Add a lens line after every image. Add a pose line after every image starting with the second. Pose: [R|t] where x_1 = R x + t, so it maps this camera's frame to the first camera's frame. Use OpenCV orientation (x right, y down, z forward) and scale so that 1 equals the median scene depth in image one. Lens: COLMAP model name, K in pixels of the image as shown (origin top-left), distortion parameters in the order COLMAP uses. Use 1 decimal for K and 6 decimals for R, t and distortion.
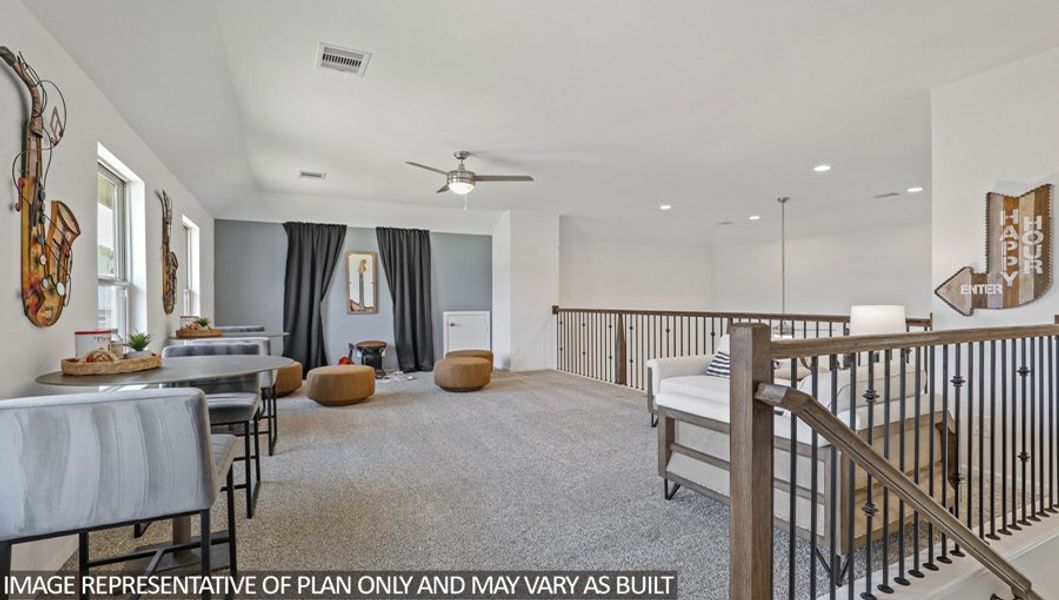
lens RADIAL K [[490.2, 0, 538.1], [0, 490.2, 305.0], [0, 0, 1]] dist [-0.014882, 0.004660]
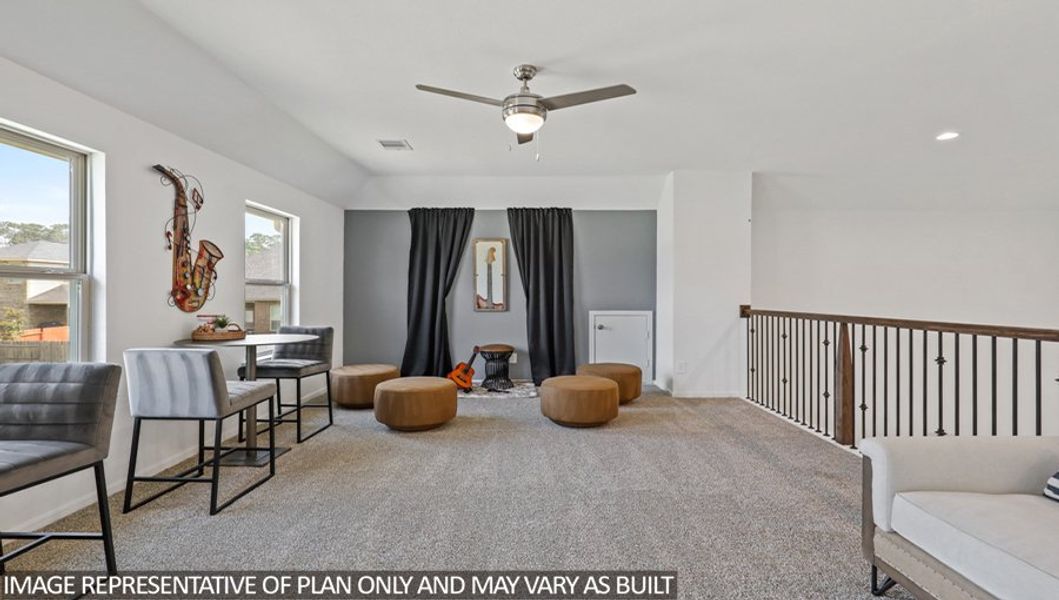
lens RADIAL K [[490.2, 0, 533.1], [0, 490.2, 293.2], [0, 0, 1]] dist [-0.014882, 0.004660]
pose [[0.886034, 0.004516, -0.463599, 0.104814], [-0.009528, 0.999919, -0.008470, -0.007987], [0.463523, 0.011921, 0.886005, 0.302960]]
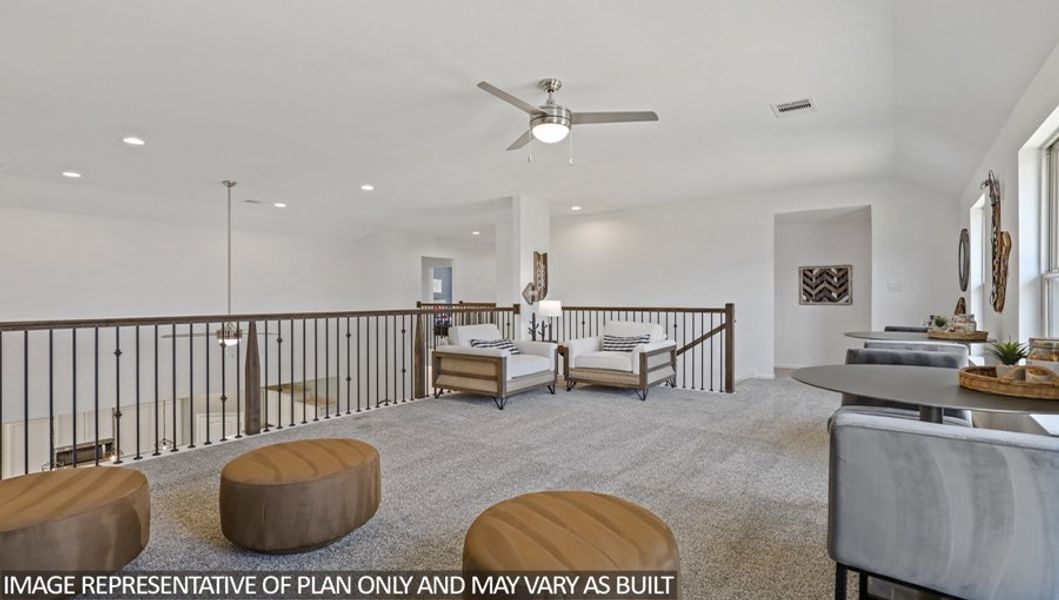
lens RADIAL K [[490.2, 0, 532.0], [0, 490.2, 296.1], [0, 0, 1]] dist [-0.014882, 0.004660]
pose [[-0.425868, 0.004369, 0.904775, -0.524899], [0.012110, 0.999926, 0.000871, -0.009456], [-0.904704, 0.011327, -0.425889, 0.904950]]
